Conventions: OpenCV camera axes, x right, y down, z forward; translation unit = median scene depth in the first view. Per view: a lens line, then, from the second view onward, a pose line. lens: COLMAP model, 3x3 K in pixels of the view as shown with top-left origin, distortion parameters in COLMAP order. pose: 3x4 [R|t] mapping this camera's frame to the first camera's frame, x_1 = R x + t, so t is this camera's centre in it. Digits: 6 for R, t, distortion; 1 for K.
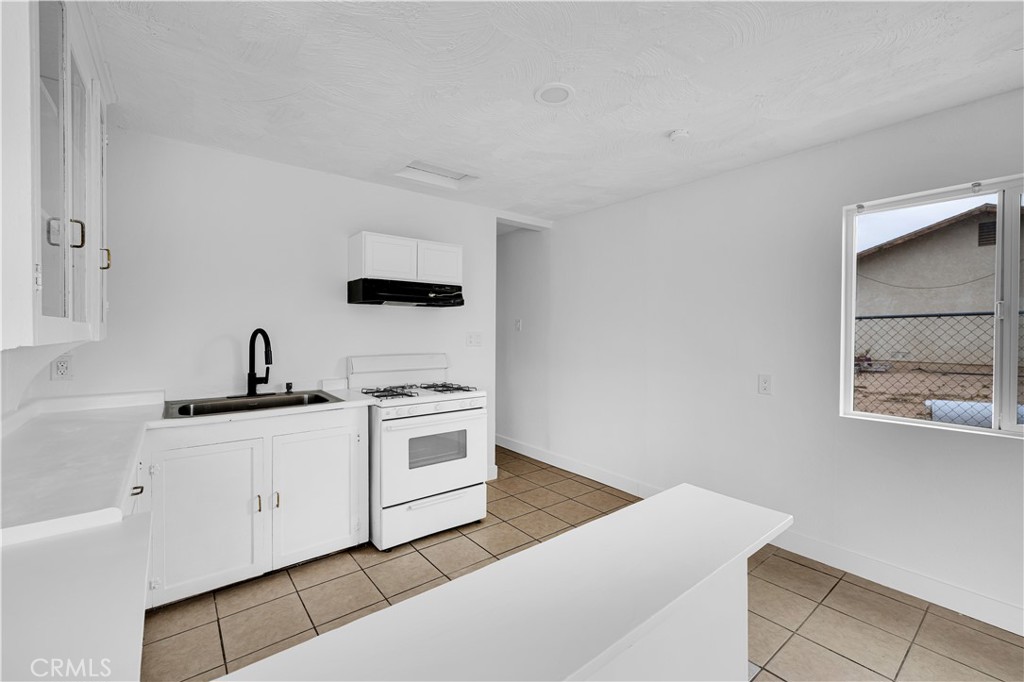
lens RADIAL K [[428.6, 0, 507.3], [0, 428.6, 335.3], [0, 0, 1]] dist [0.001729, 0.000228]
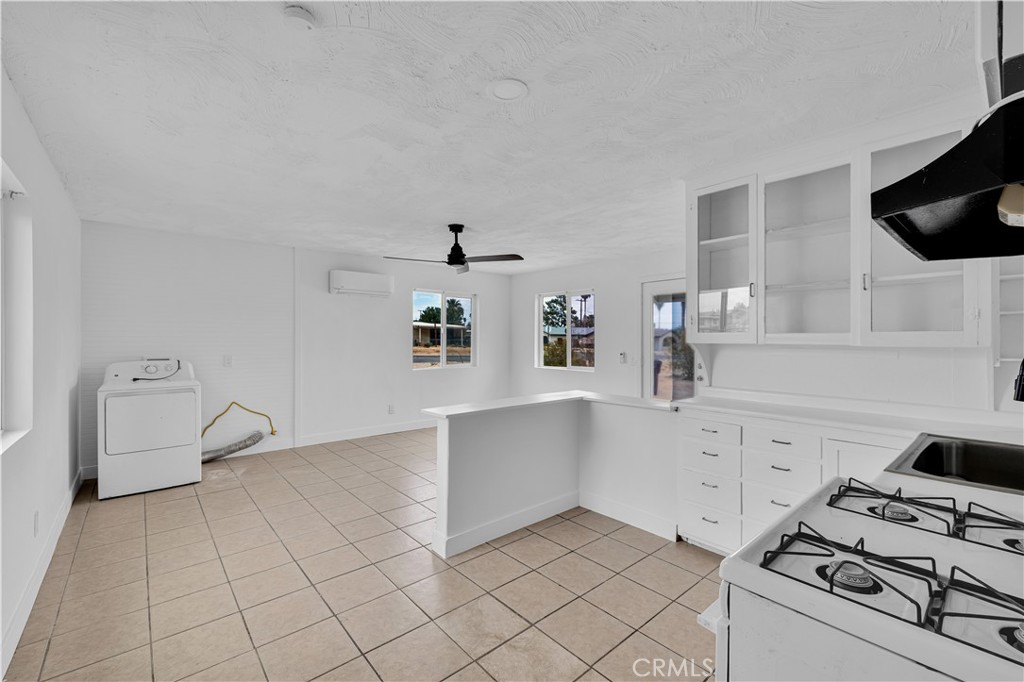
lens RADIAL K [[431.0, 0, 506.8], [0, 431.0, 338.8], [0, 0, 1]] dist [0.000334, 0.000474]
pose [[-0.998865, -0.005842, -0.047262, 0.105721], [-0.006377, 0.999917, 0.011189, -0.010950], [0.047193, 0.011478, -0.998820, 1.366819]]
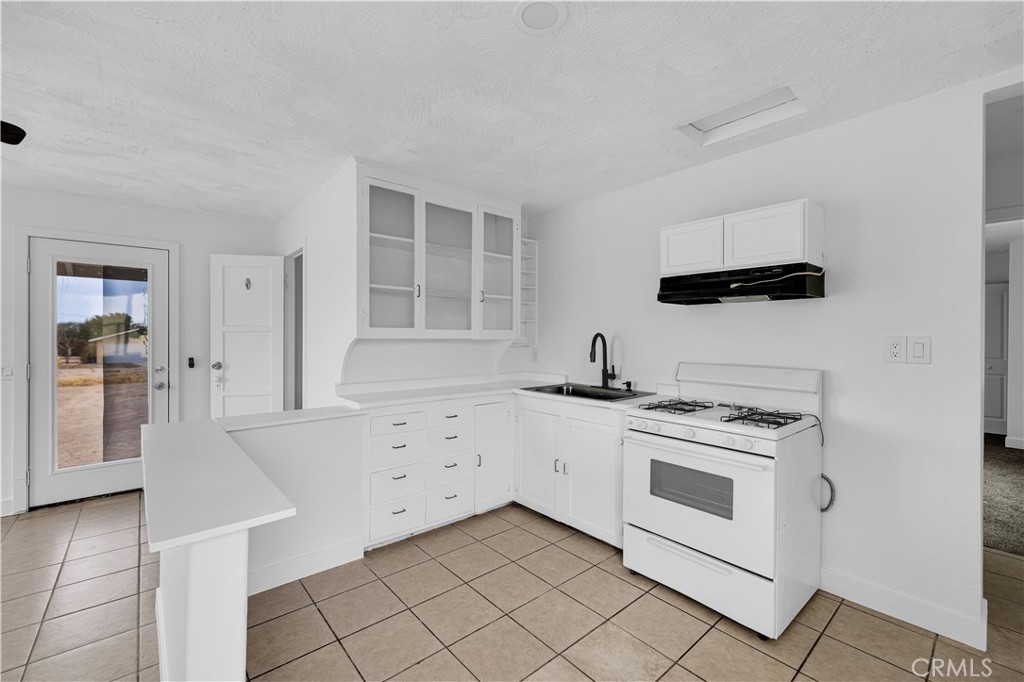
lens RADIAL K [[428.6, 0, 507.3], [0, 428.6, 335.3], [0, 0, 1]] dist [0.001729, 0.000228]
pose [[0.040708, -0.004209, -0.999162, 0.590128], [-0.015378, 0.999870, -0.004838, 0.001275], [0.999053, 0.015562, 0.040638, 0.638544]]
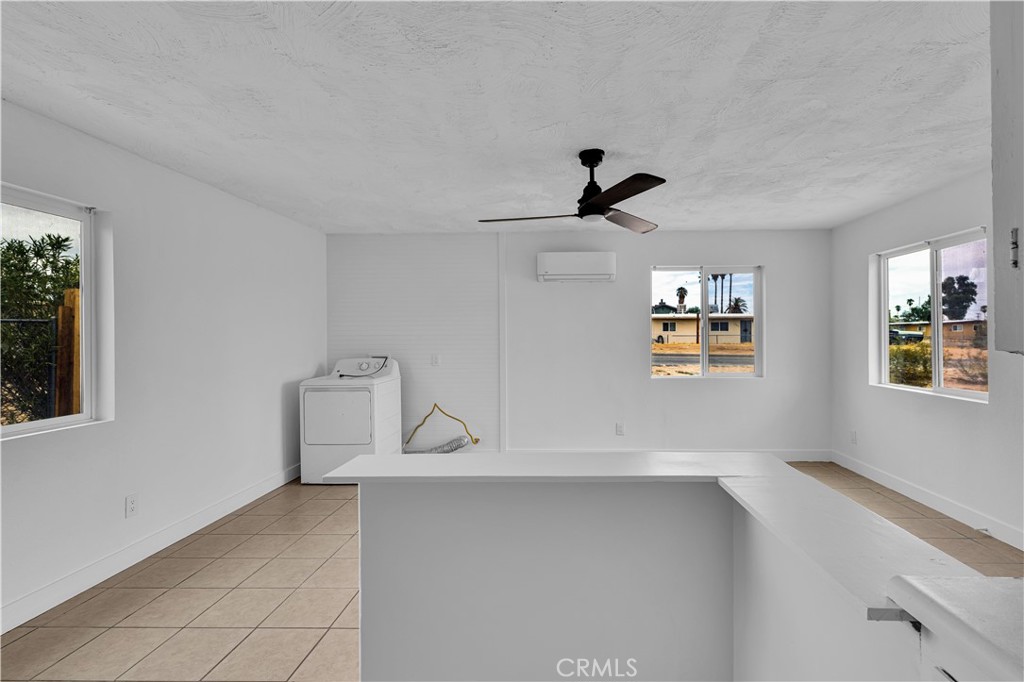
lens RADIAL K [[472.2, 0, 555.5], [0, 472.2, 335.5], [0, 0, 1]] dist [0.004156, 0.000307]
pose [[-0.776572, 0.000815, 0.630028, -0.359556], [0.009648, 0.999897, 0.010599, -0.005211], [-0.629955, 0.014310, -0.776500, 0.718161]]
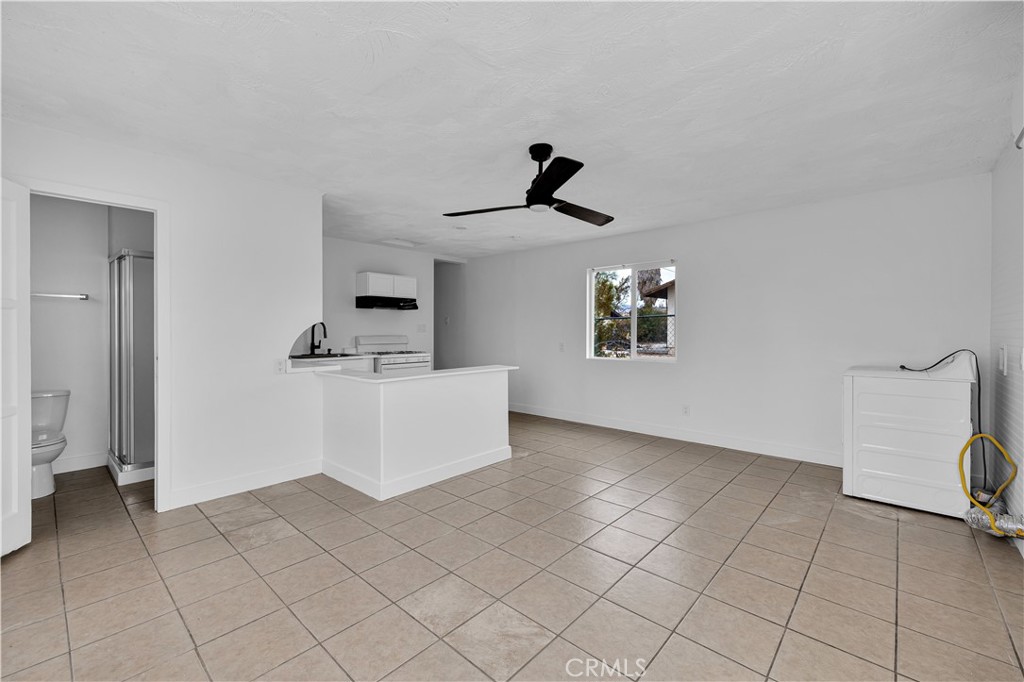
lens RADIAL K [[428.6, 0, 507.3], [0, 428.6, 335.3], [0, 0, 1]] dist [0.001729, 0.000228]
pose [[0.986167, -0.004916, 0.165681, -0.029611], [0.004772, 0.999988, 0.001263, 0.050578], [-0.165685, -0.000455, 0.986179, -1.072526]]
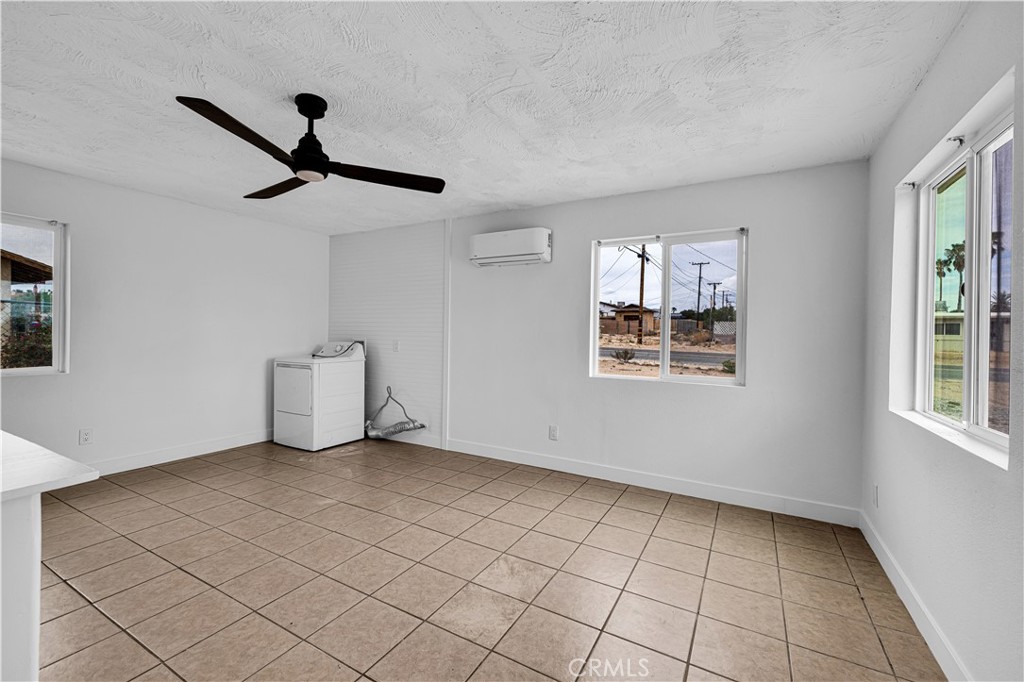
lens RADIAL K [[428.6, 0, 507.3], [0, 428.6, 335.3], [0, 0, 1]] dist [0.001729, 0.000228]
pose [[-0.382520, -0.015061, 0.923824, -0.655495], [-0.008772, 0.999881, 0.012669, 0.034626], [-0.923905, -0.003258, -0.382607, -0.144993]]
